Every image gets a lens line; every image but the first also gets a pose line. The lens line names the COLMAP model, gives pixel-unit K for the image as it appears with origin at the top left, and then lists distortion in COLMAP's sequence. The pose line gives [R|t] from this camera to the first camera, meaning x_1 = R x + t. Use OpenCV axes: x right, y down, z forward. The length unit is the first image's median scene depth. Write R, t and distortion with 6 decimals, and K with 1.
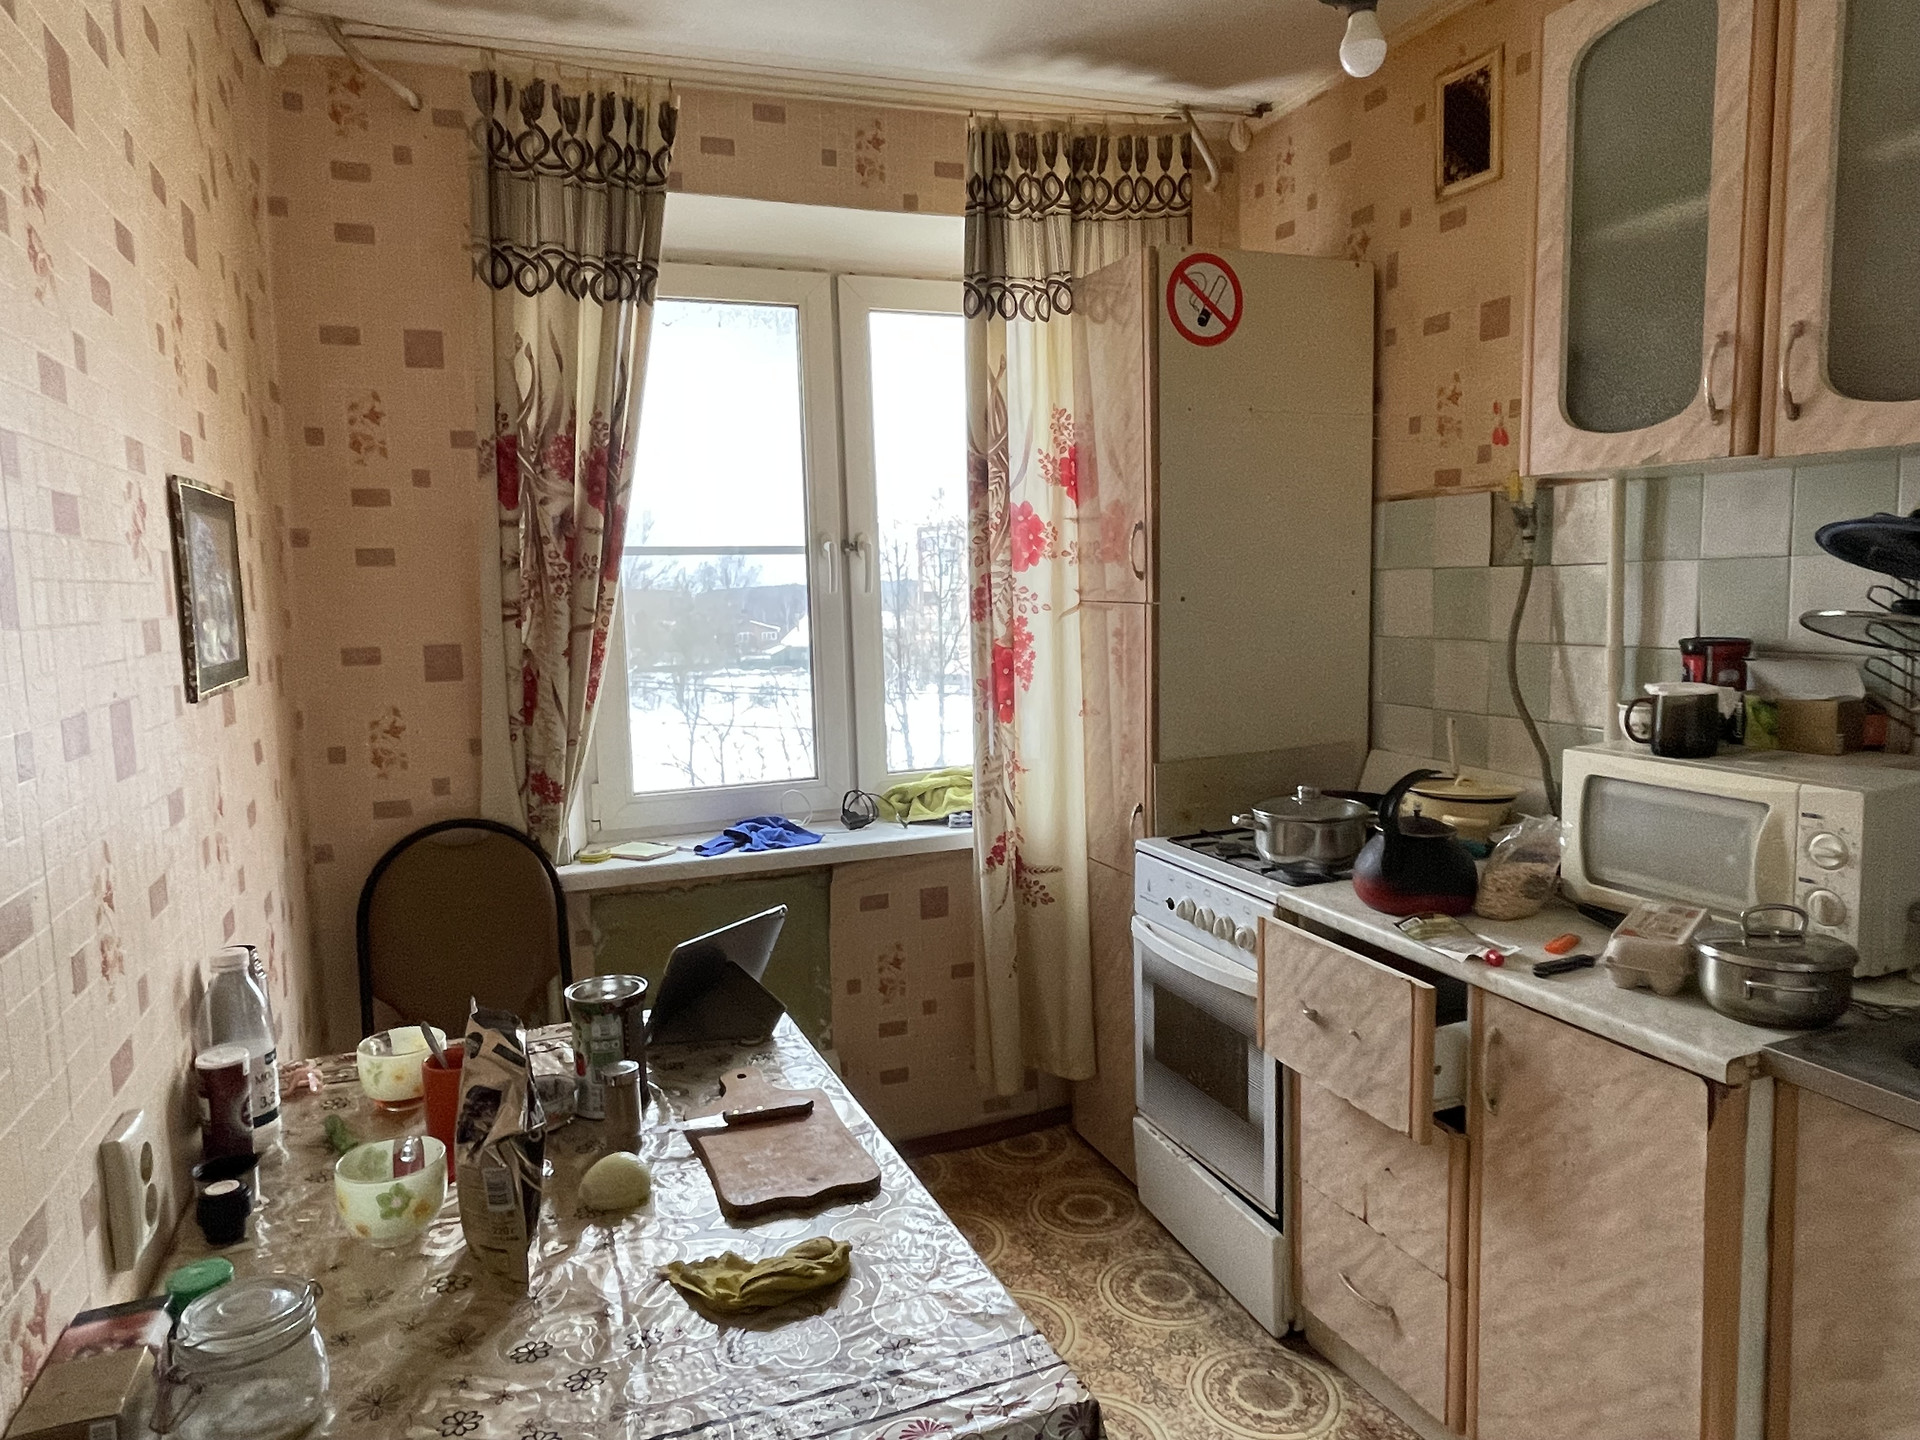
lens RADIAL K [[1221.5, 0, 960.0], [0, 1221.5, 720.0], [0, 0, 1]] dist [-0.008917, -0.000709]
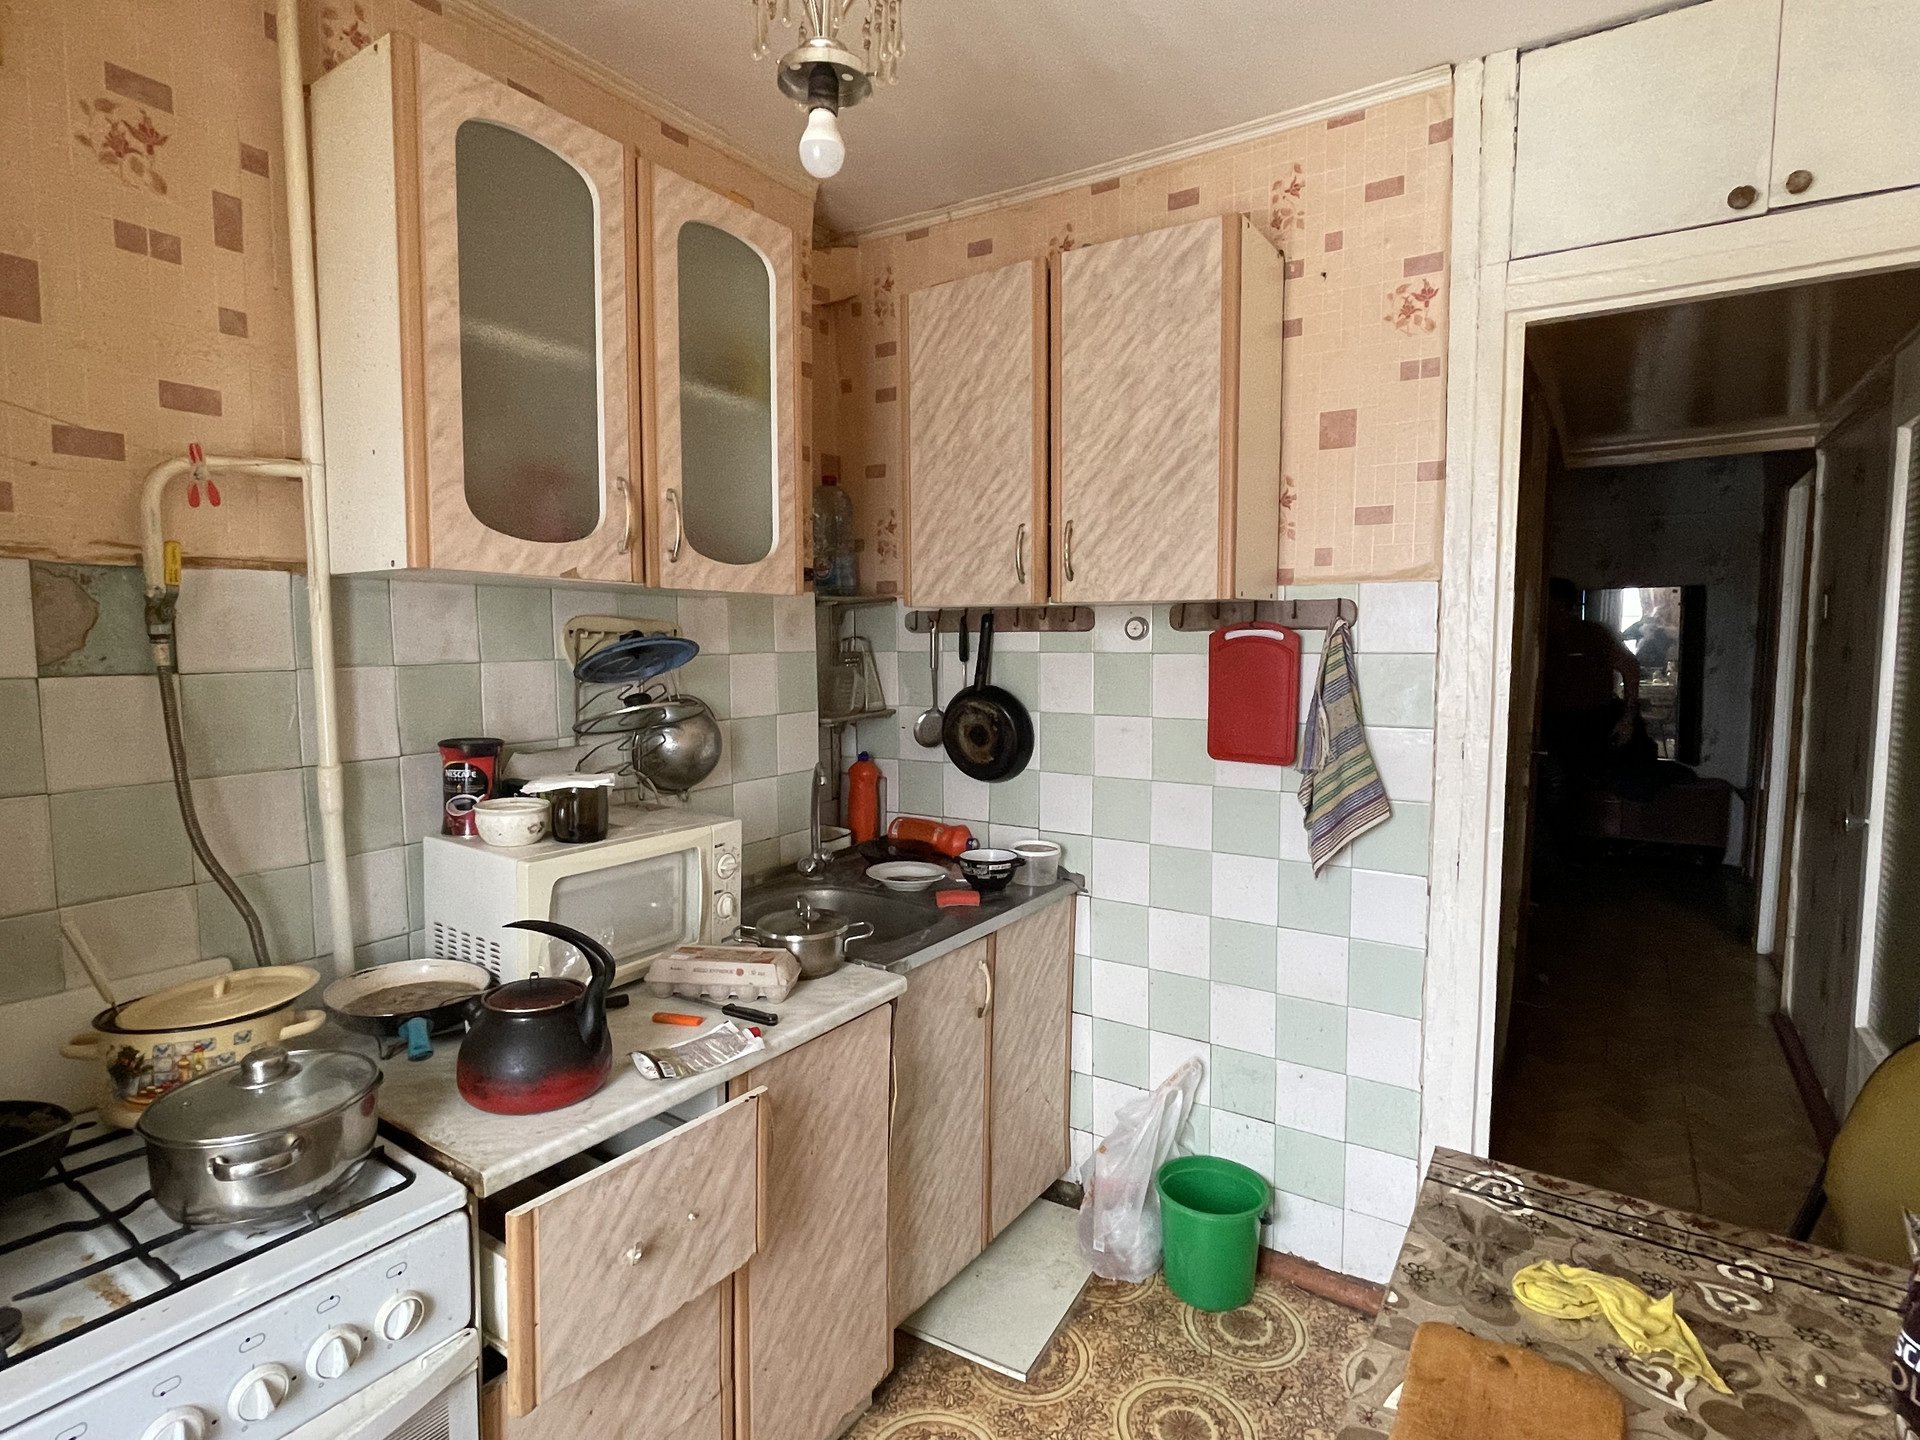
lens RADIAL K [[992.2, 0, 960.0], [0, 992.2, 720.0], [0, 0, 1]] dist [-0.003724, -0.001249]
pose [[-0.576847, -0.044688, 0.815629, -0.372838], [0.105179, 0.986127, 0.128417, -0.173348], [-0.810053, 0.159863, -0.564144, 1.314035]]
